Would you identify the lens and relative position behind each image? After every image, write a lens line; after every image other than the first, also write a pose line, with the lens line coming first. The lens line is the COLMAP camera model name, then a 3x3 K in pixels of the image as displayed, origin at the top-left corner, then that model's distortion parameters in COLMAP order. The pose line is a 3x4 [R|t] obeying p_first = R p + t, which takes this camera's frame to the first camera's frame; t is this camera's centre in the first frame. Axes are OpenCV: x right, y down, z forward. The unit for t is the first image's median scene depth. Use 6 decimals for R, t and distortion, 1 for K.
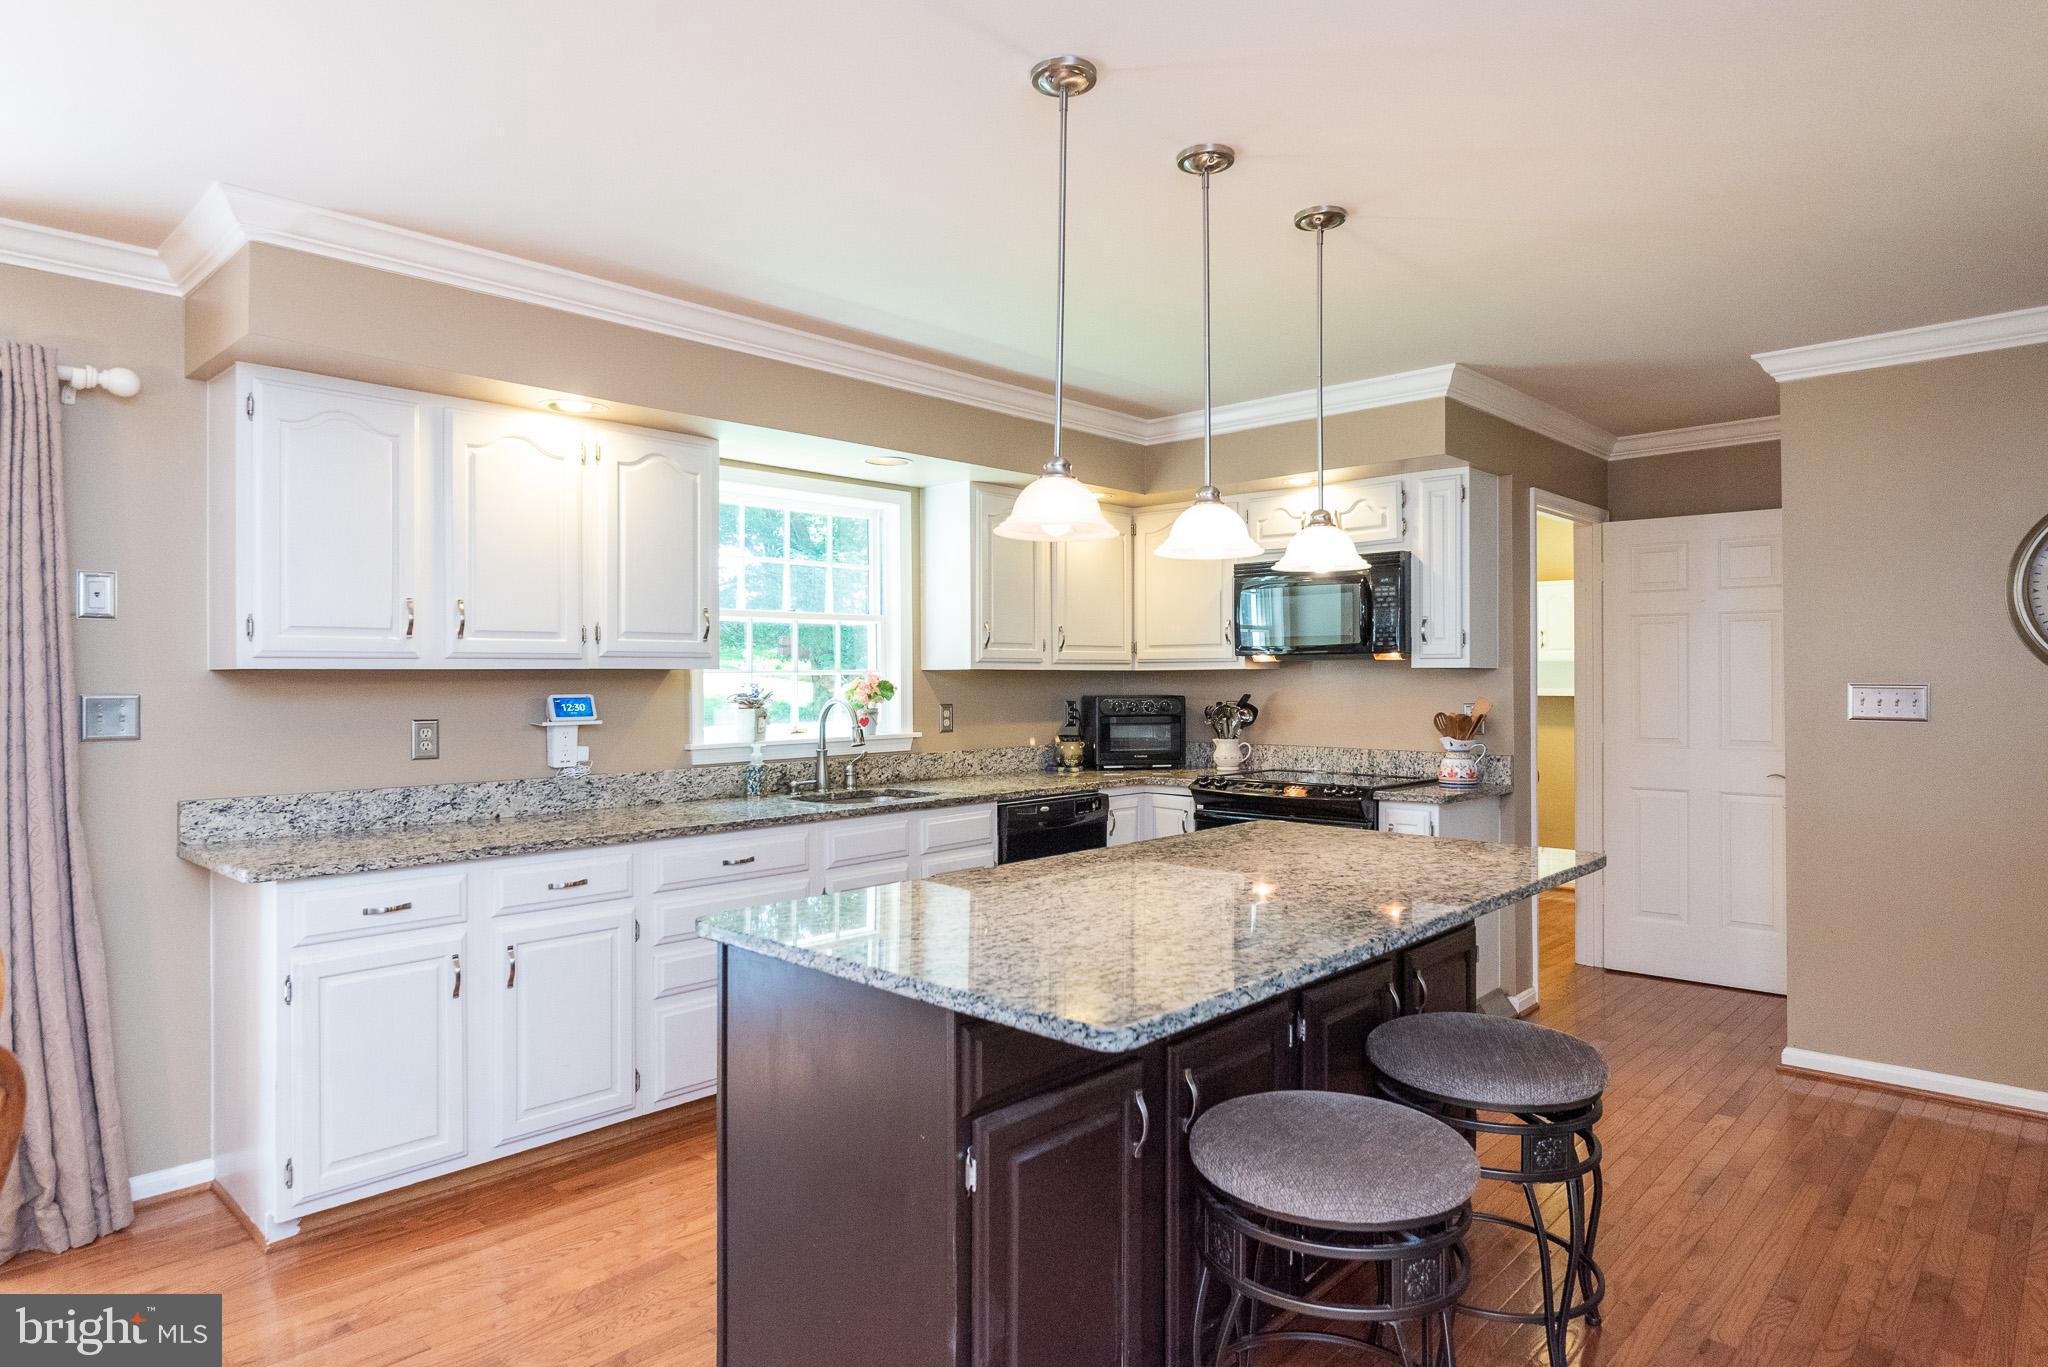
lens RADIAL K [[1174.1, 0, 1015.7], [0, 1174.1, 676.3], [0, 0, 1]] dist [-0.004232, -0.001611]
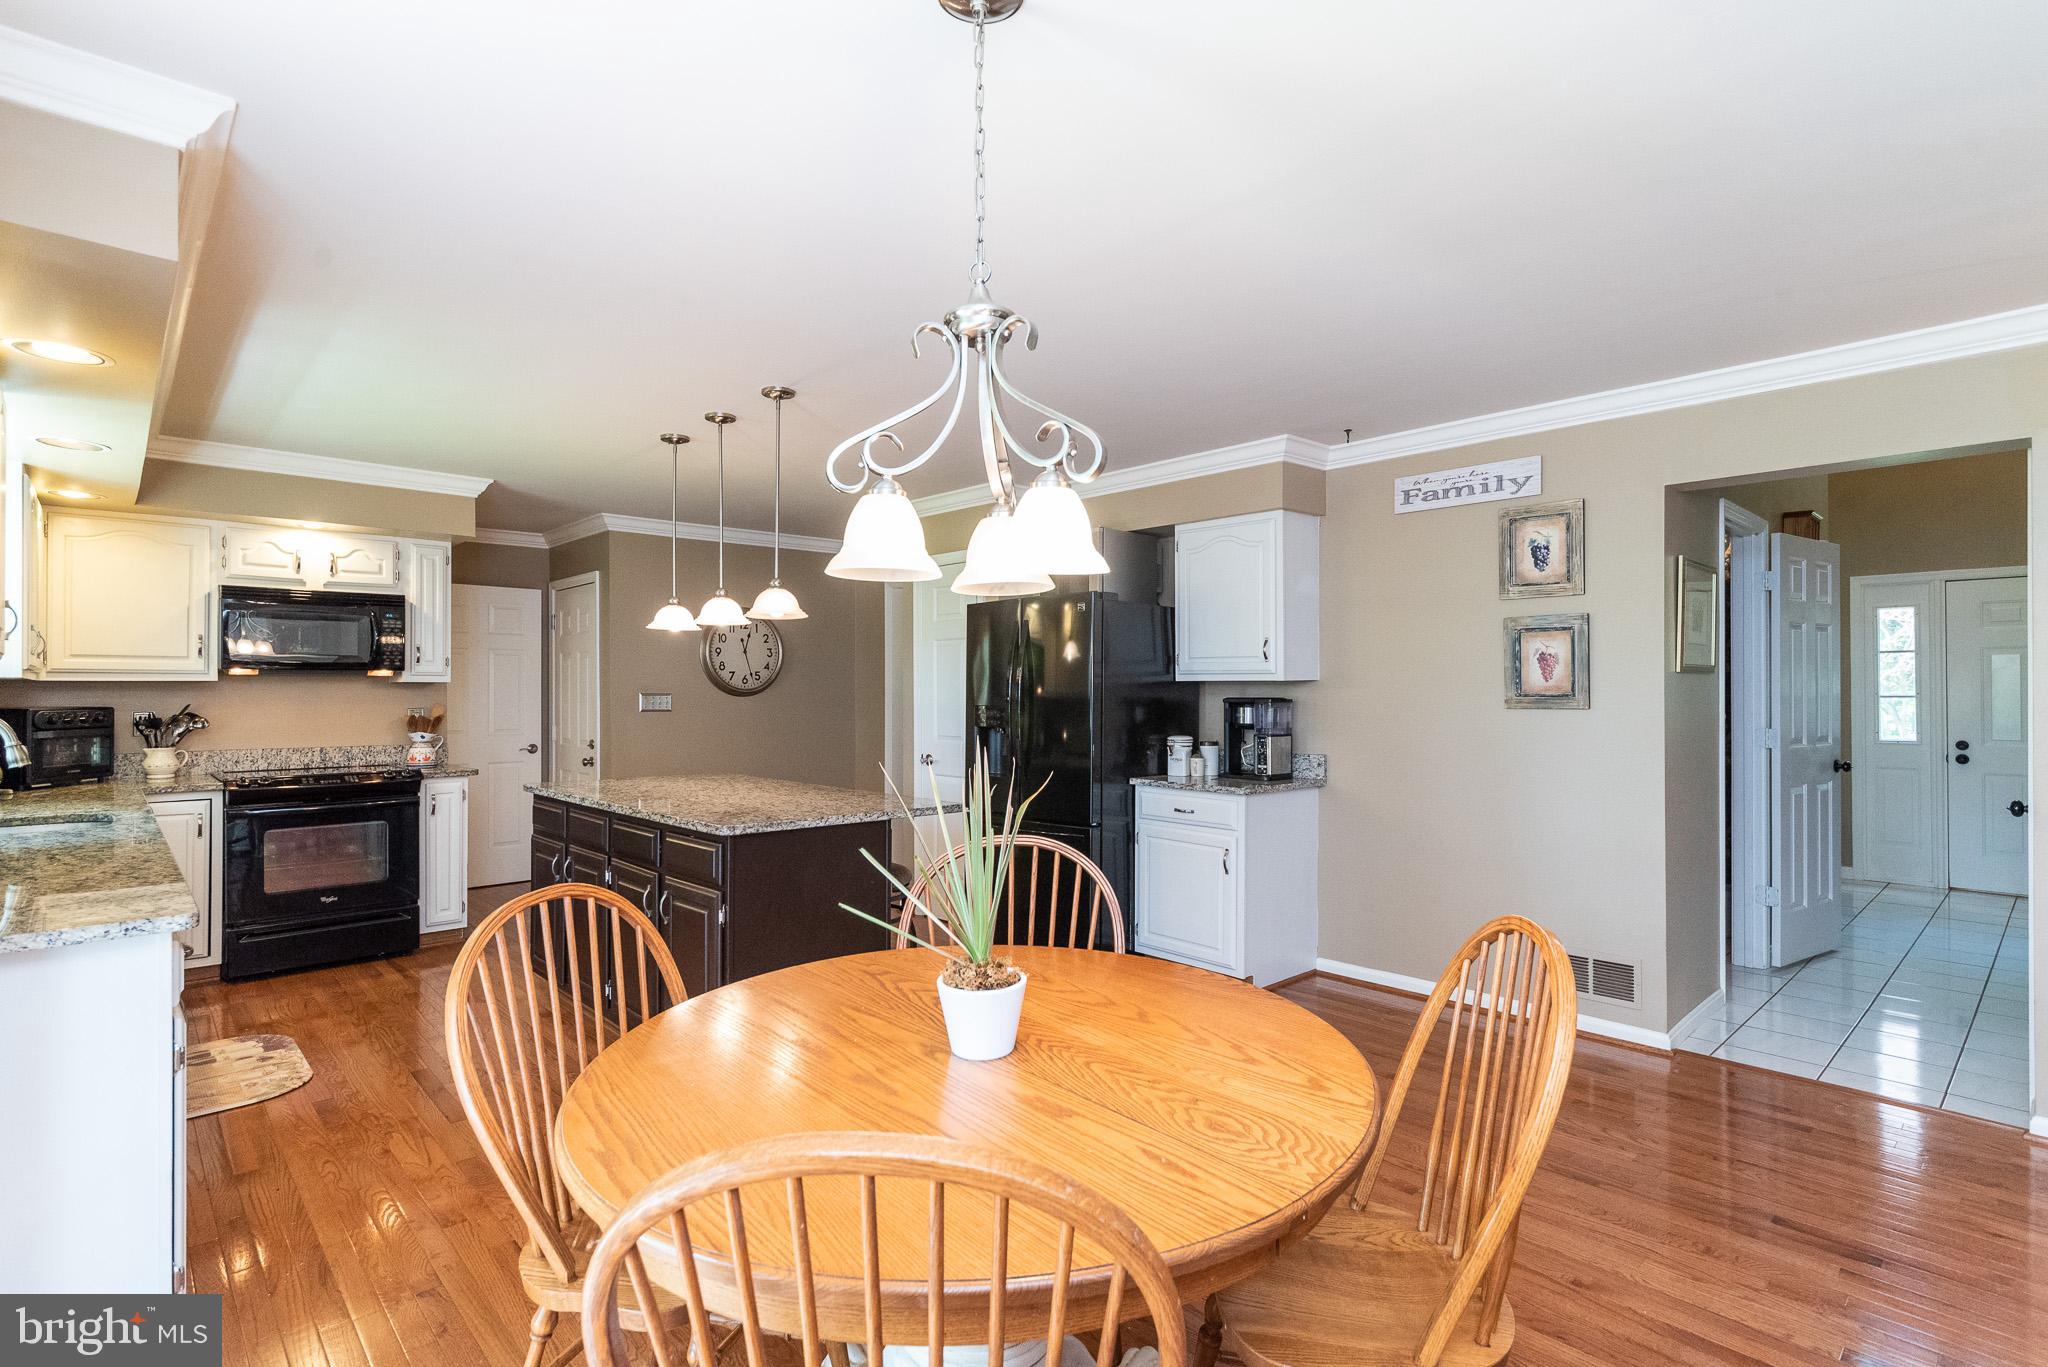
lens RADIAL K [[1004.6, 0, 1029.5], [0, 1004.6, 681.8], [0, 0, 1]] dist [-0.001545, 0.001870]
pose [[0.066733, 0.012526, 0.997692, -0.770797], [-0.002977, 0.999919, -0.012355, 0.004533], [-0.997766, -0.002146, 0.066765, 0.211593]]
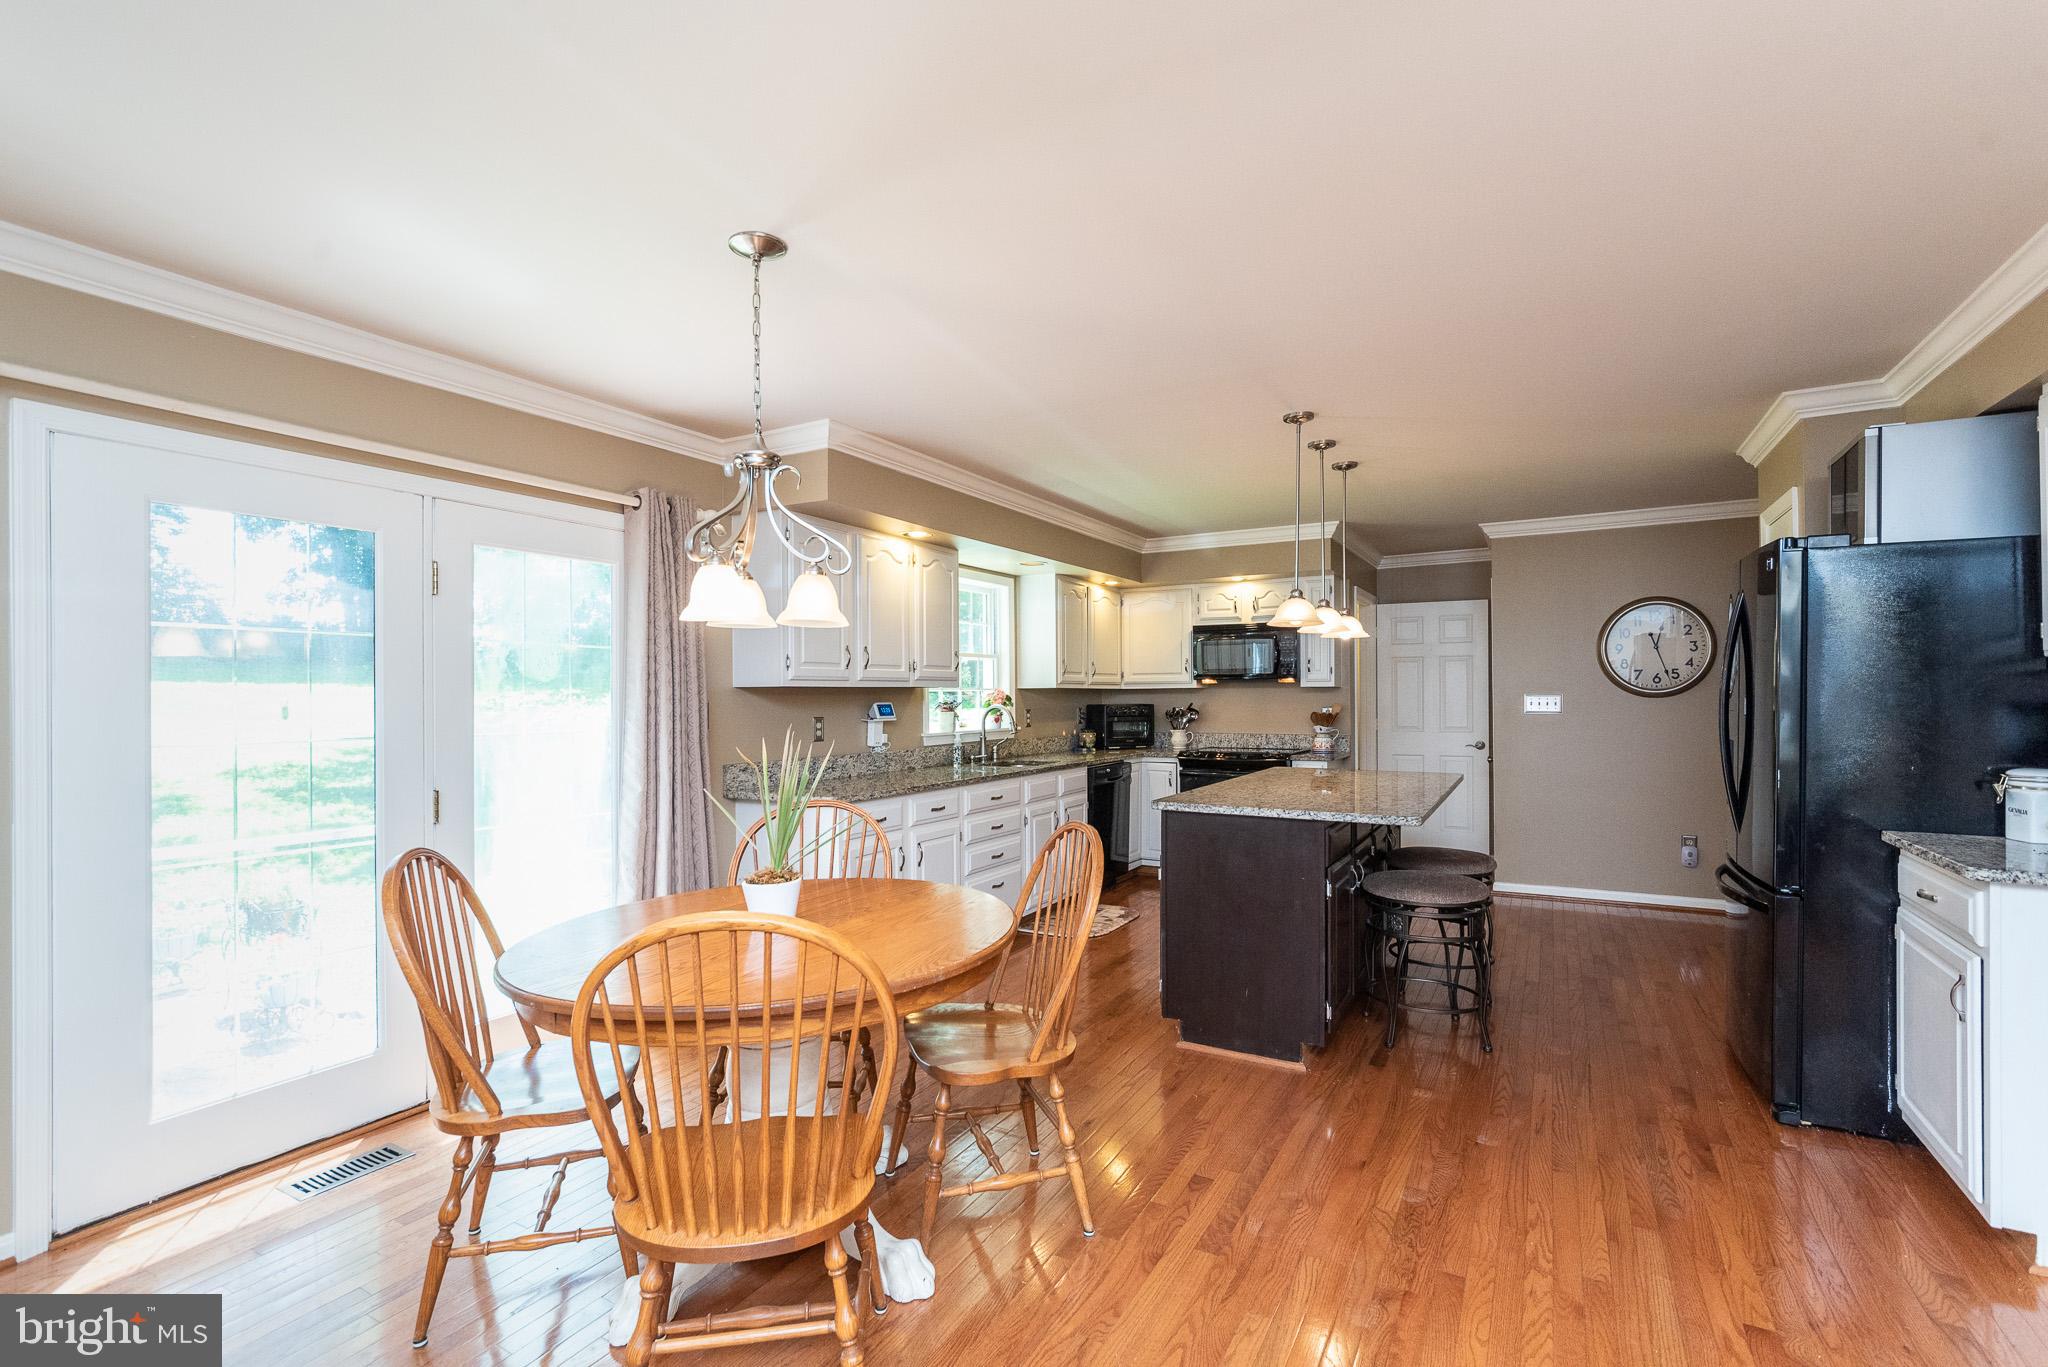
lens RADIAL K [[911.0, 0, 1019.5], [0, 911.0, 699.0], [0, 0, 1]] dist [0.001090, 0.000223]
pose [[0.972770, -0.002823, 0.231754, -0.405167], [0.001536, 0.999982, 0.005731, 0.002484], [-0.231766, -0.005218, 0.972758, -0.251464]]
